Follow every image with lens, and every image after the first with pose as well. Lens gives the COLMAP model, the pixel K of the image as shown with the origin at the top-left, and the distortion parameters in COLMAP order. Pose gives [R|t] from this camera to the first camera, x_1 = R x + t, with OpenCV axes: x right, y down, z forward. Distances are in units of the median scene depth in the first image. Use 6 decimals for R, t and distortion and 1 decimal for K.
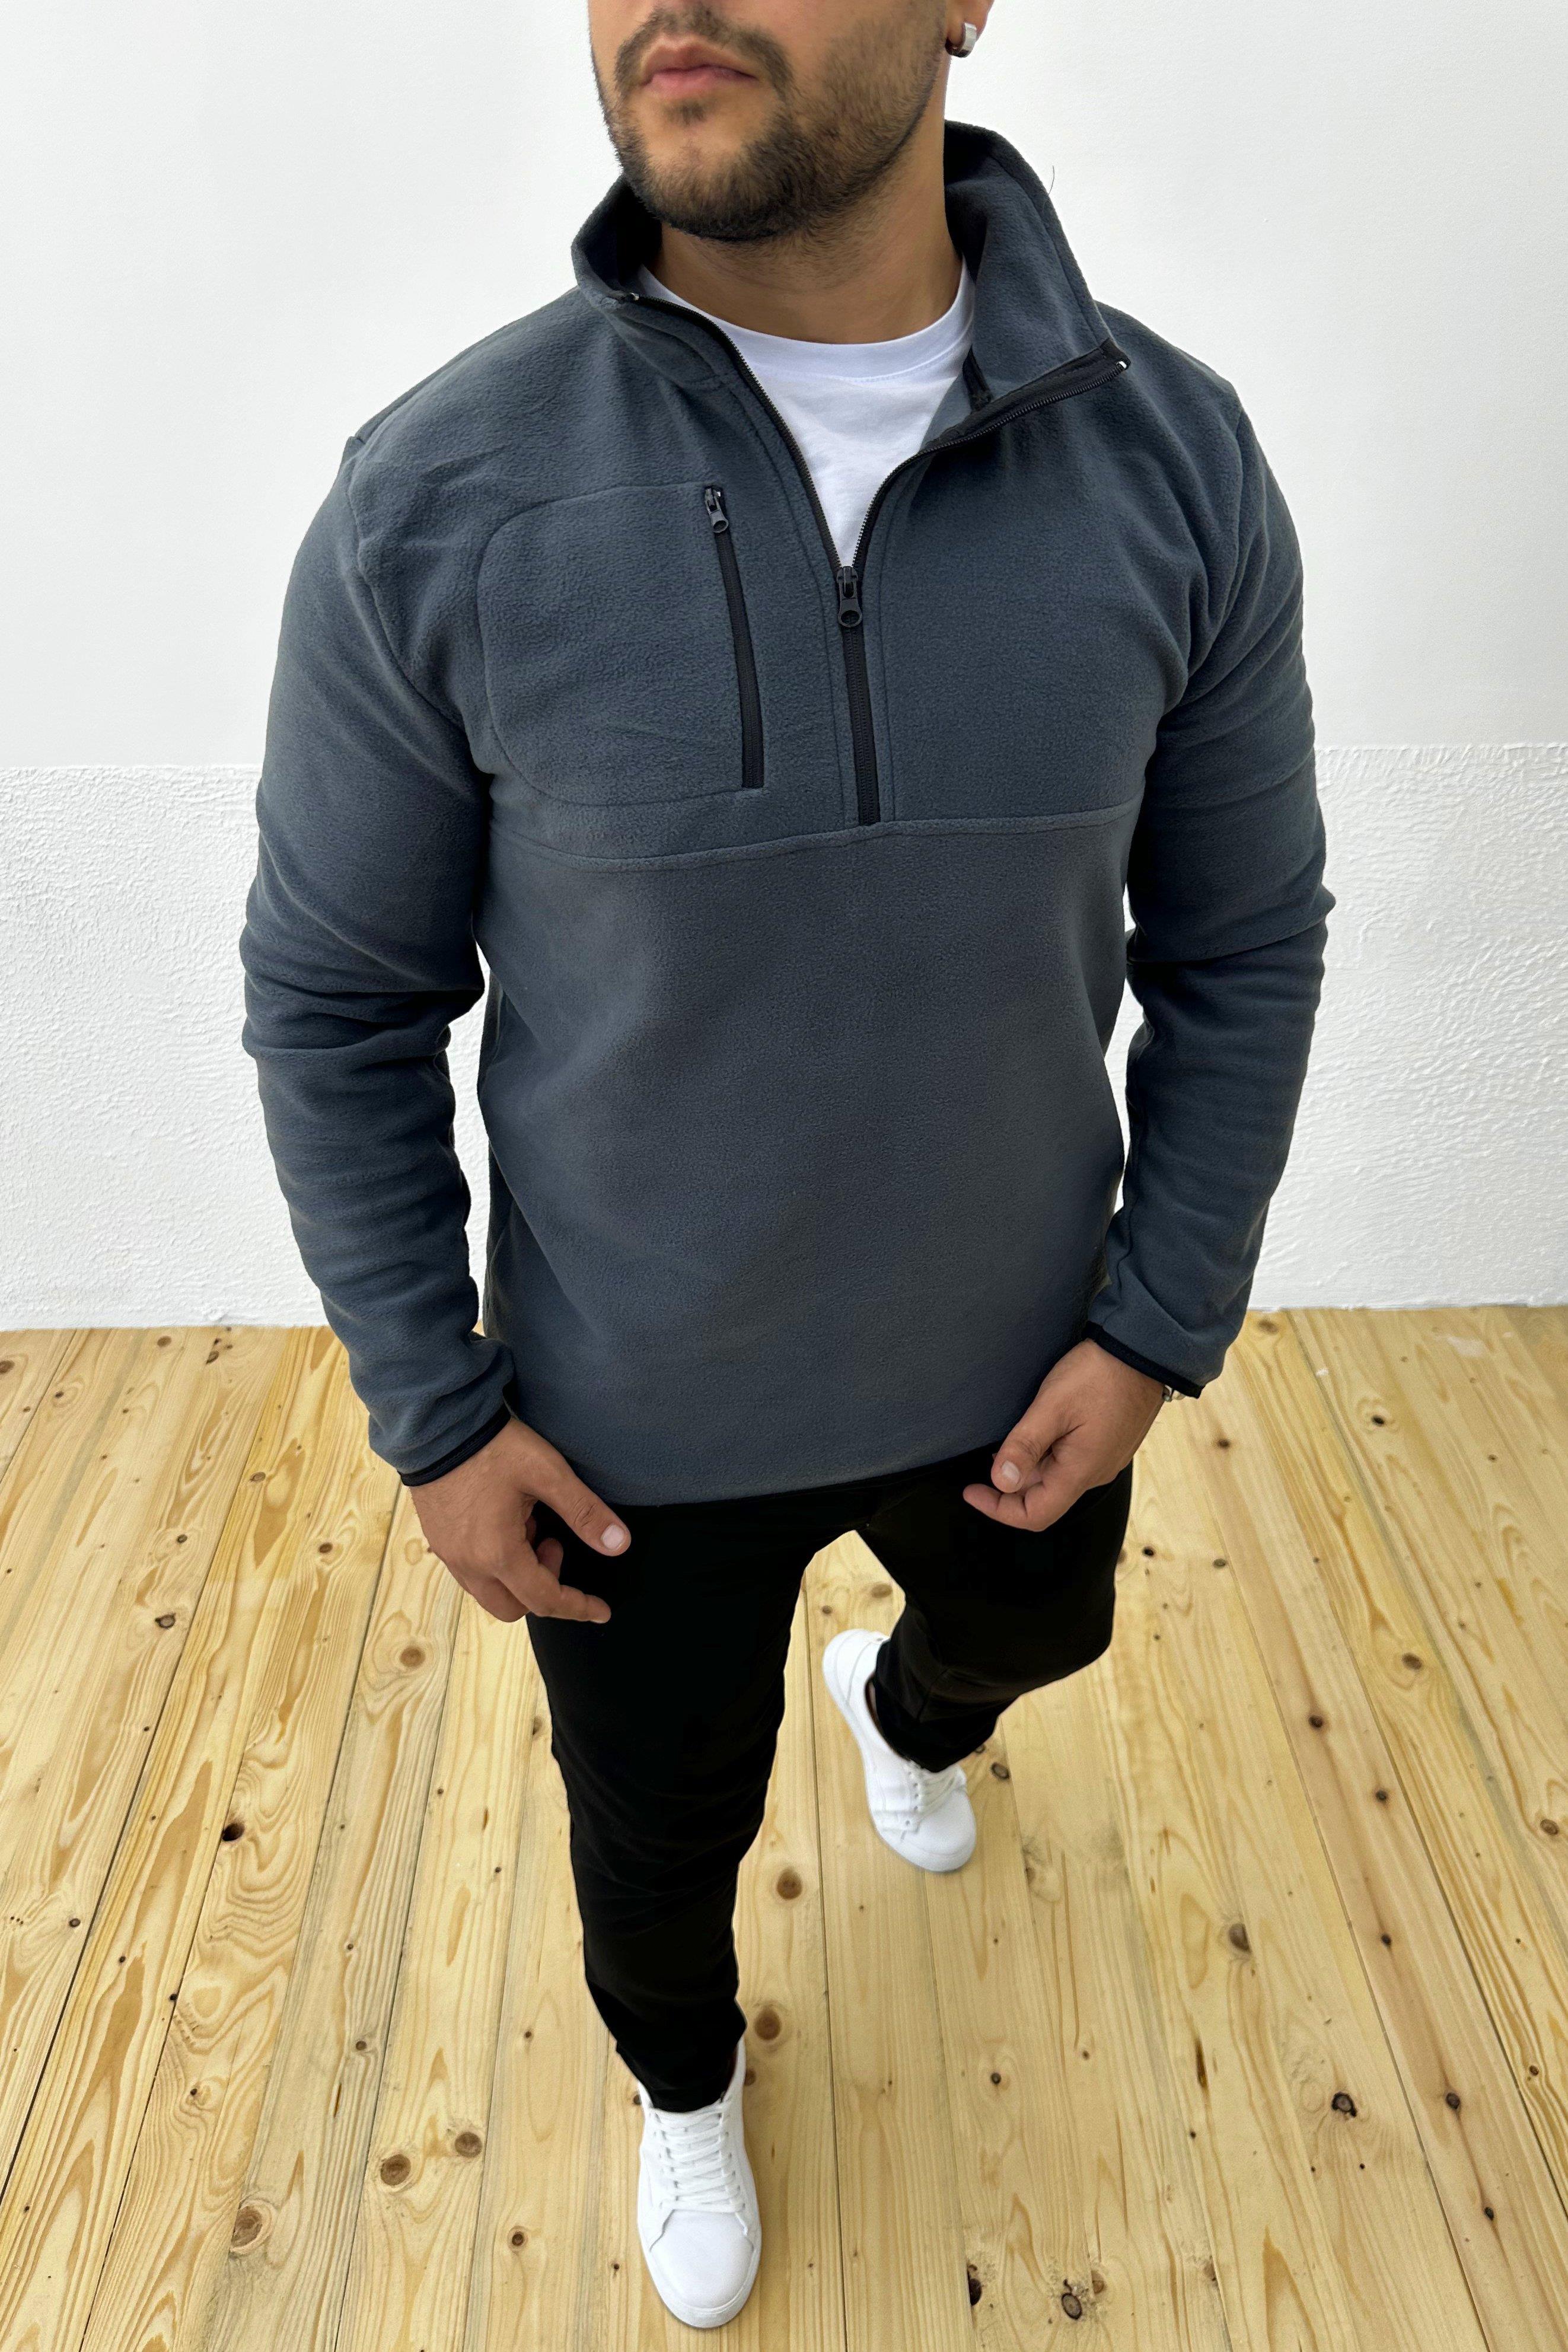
lens RADIAL K [[1680.2, 0, 744.7], [0, 1680.2, 1194.1], [0, 0, 1]] dist [0.011685, -0.012693]
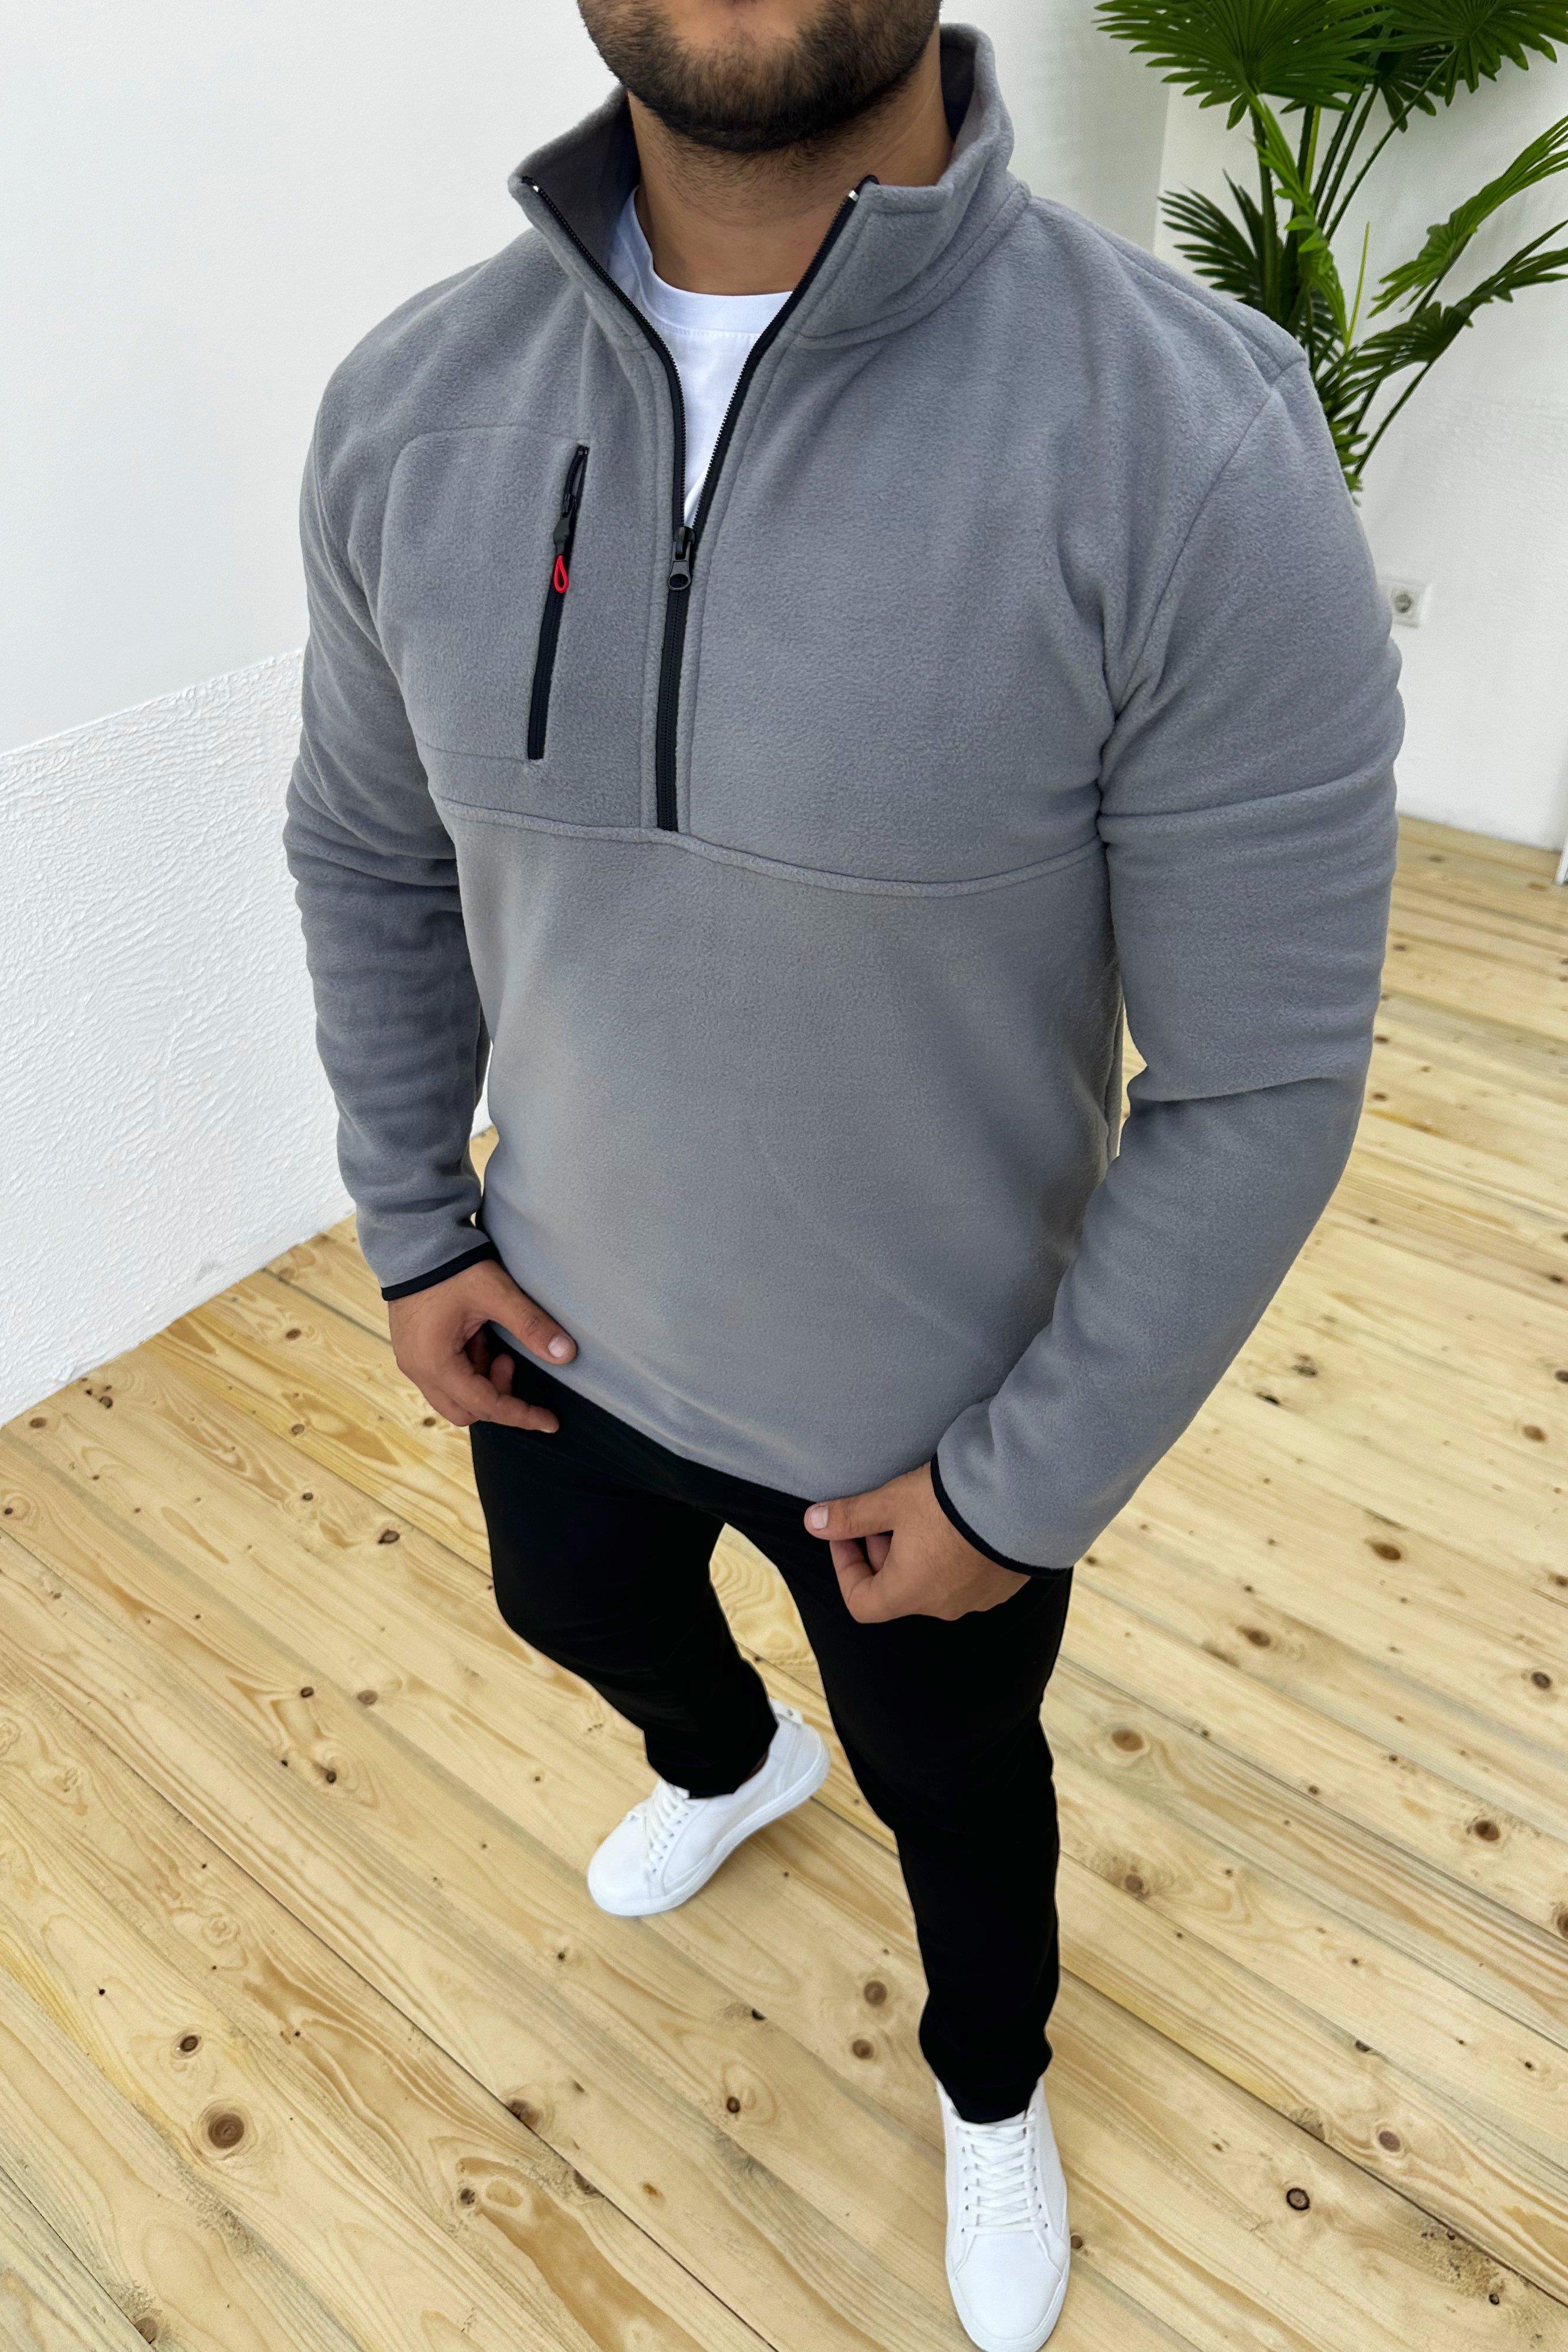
lens RADIAL K [[1669.6, 0, 741.2], [0, 1669.6, 1170.3], [0, 0, 1]] dist [-0.001673, -0.003361]
pose [[0.645554, -0.458623, 0.610676, -0.655241], [0.453959, 0.873451, 0.176083, -0.021670], [-0.614151, 0.163550, 0.772056, 0.042346]]
